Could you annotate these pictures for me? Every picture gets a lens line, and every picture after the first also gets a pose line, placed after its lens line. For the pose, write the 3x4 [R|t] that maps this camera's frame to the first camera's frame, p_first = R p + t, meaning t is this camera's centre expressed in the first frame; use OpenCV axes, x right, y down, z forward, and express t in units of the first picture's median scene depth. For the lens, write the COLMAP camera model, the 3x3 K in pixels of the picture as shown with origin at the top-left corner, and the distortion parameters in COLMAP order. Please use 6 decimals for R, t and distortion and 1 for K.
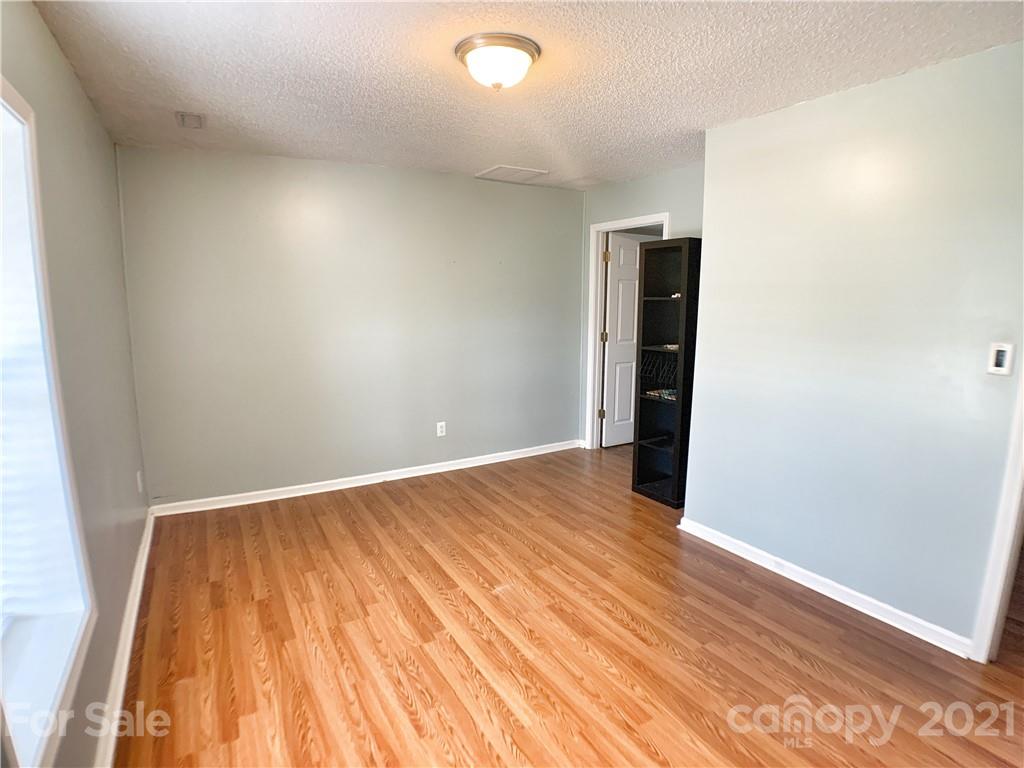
lens RADIAL K [[531.8, 0, 512.0], [0, 531.8, 384.0], [0, 0, 1]] dist [-0.077073, 0.002361]
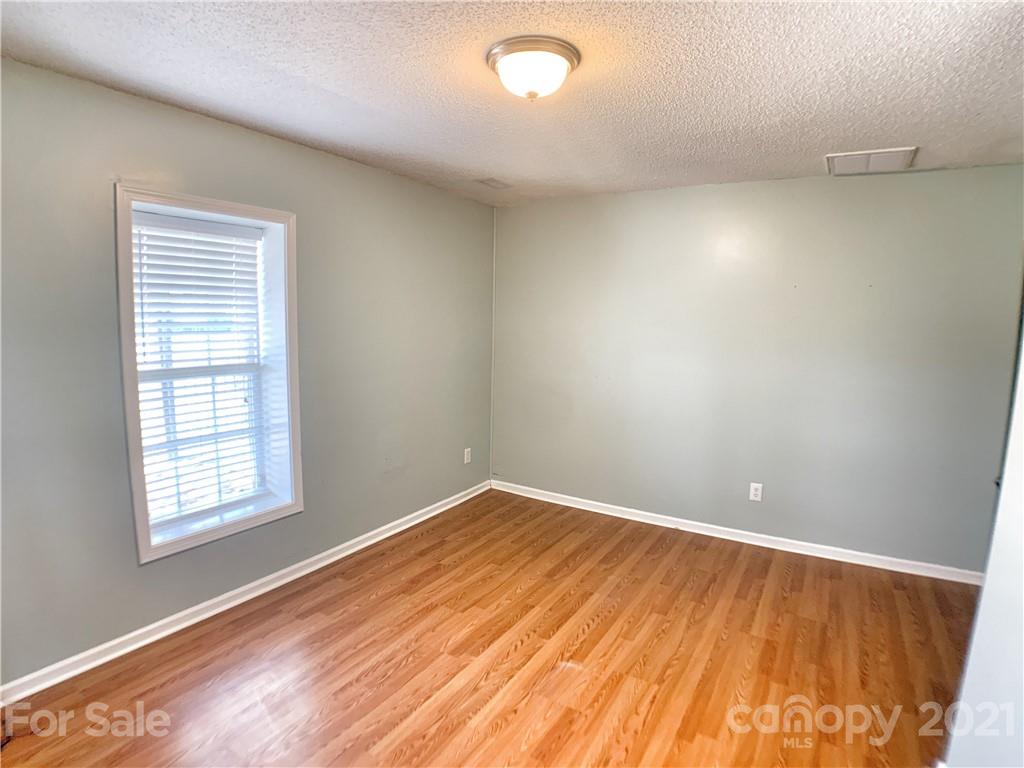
lens RADIAL K [[531.8, 0, 512.0], [0, 531.8, 384.0], [0, 0, 1]] dist [-0.077073, 0.002361]
pose [[0.483267, 0.116580, -0.867676, 0.568797], [-0.160658, 0.986073, 0.043006, -0.084994], [0.860606, 0.118615, 0.495266, 0.392417]]
